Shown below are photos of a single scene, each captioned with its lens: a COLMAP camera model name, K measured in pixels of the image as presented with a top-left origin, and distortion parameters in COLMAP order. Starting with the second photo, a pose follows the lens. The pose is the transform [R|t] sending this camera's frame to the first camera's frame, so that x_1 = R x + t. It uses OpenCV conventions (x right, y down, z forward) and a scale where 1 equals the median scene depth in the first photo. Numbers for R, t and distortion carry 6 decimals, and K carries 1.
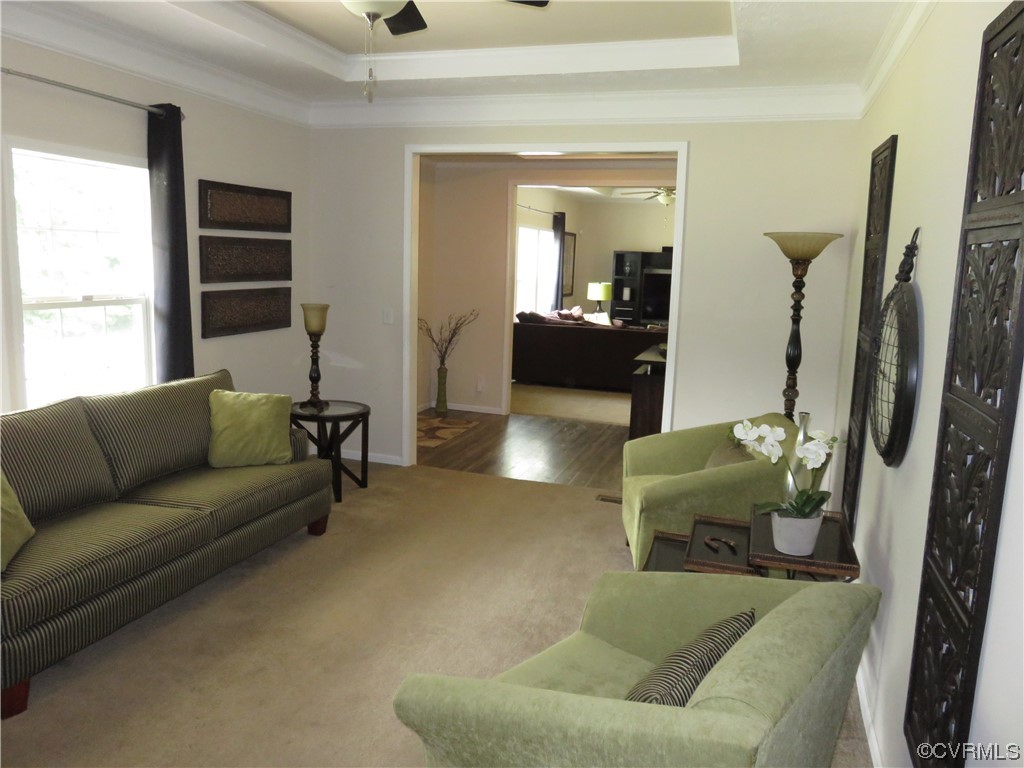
lens RADIAL K [[773.2, 0, 514.8], [0, 773.2, 380.5], [0, 0, 1]] dist [-0.005528, 0.001043]
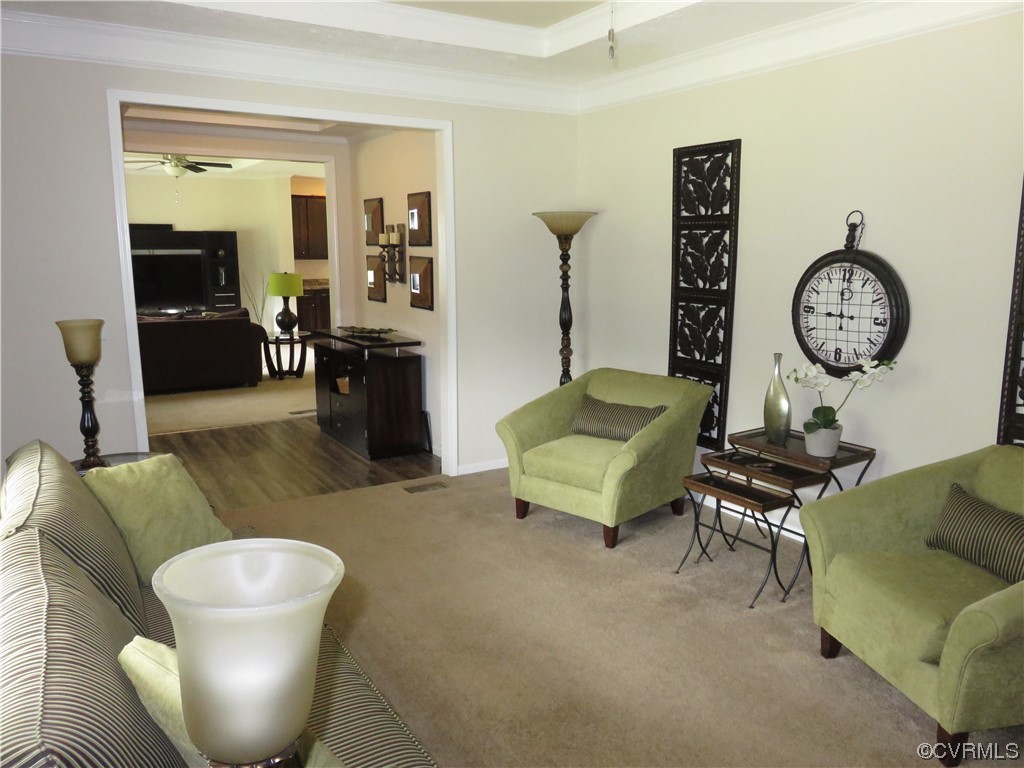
lens RADIAL K [[773.2, 0, 514.8], [0, 773.2, 380.5], [0, 0, 1]] dist [-0.005528, 0.001043]
pose [[0.643361, -0.166283, 0.747286, -0.564795], [0.138461, 0.985302, 0.100041, -0.067623], [-0.752938, 0.039108, 0.656928, 0.299169]]
